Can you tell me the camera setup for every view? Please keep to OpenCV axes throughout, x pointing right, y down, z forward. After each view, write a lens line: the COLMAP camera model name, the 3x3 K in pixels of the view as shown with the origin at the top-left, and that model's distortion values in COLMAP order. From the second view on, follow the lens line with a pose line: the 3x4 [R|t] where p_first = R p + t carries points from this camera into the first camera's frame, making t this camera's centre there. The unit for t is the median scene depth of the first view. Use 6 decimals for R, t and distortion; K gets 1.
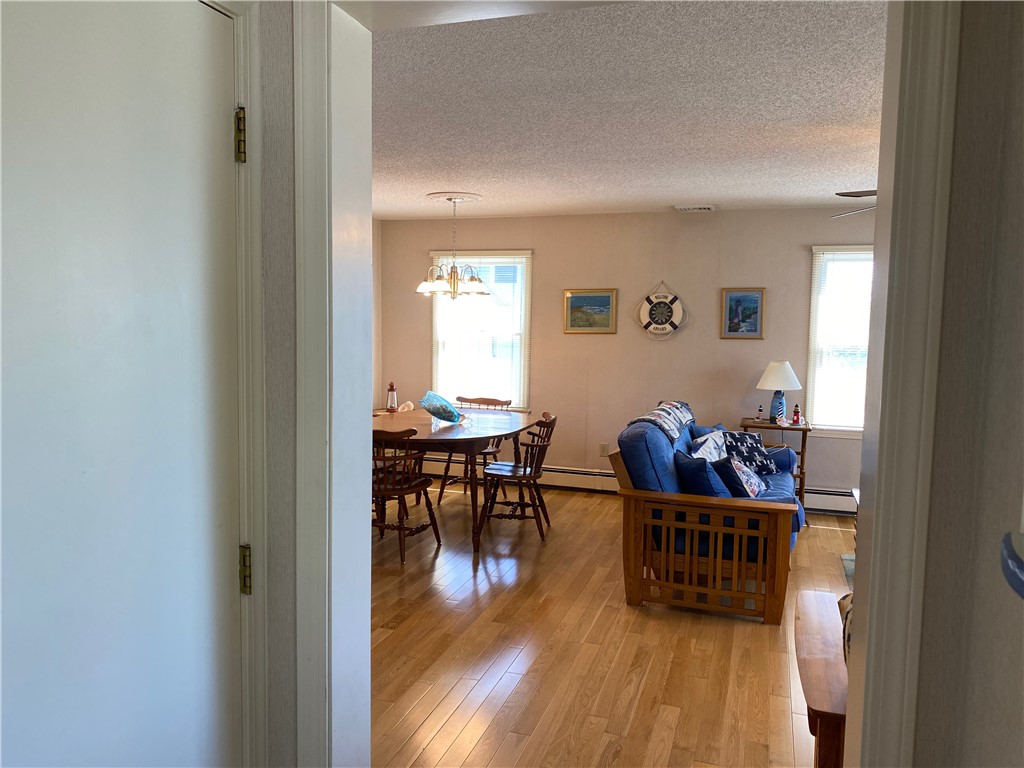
lens RADIAL K [[776.8, 0, 510.5], [0, 776.8, 382.5], [0, 0, 1]] dist [0.037443, -0.043259]
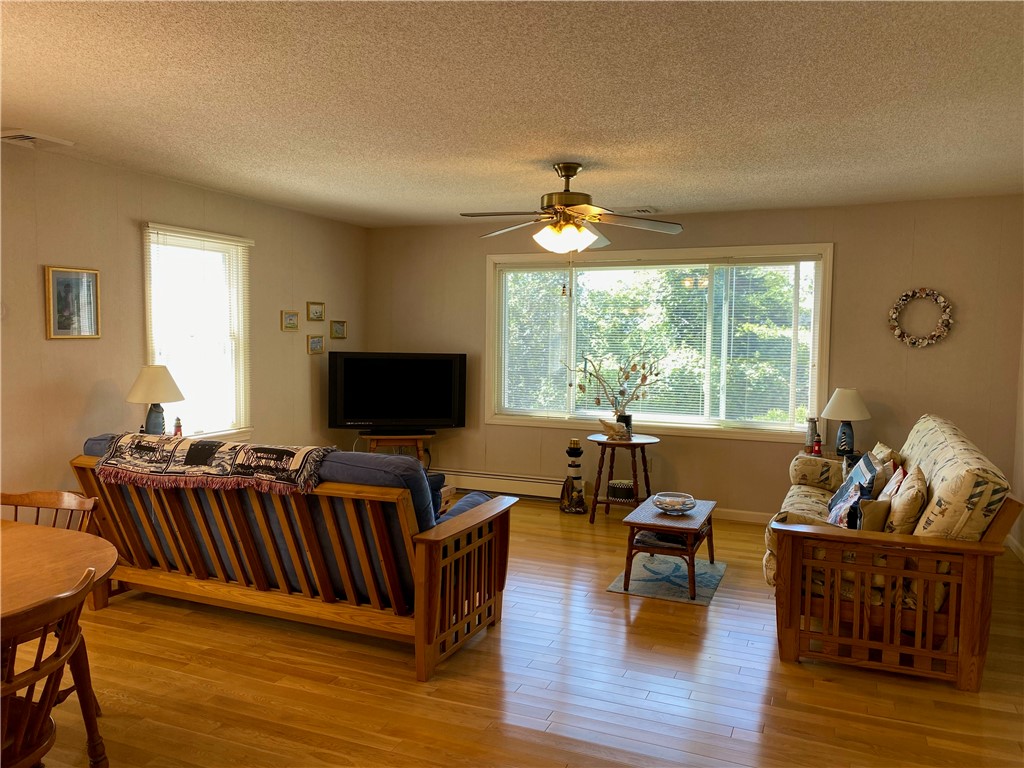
lens RADIAL K [[776.8, 0, 511.3], [0, 776.8, 384.2], [0, 0, 1]] dist [0.037443, -0.043259]
pose [[0.083622, -0.075540, 0.993630, -0.396282], [0.077019, 0.994630, 0.069134, -0.035214], [-0.993517, 0.070747, 0.088991, 0.566949]]
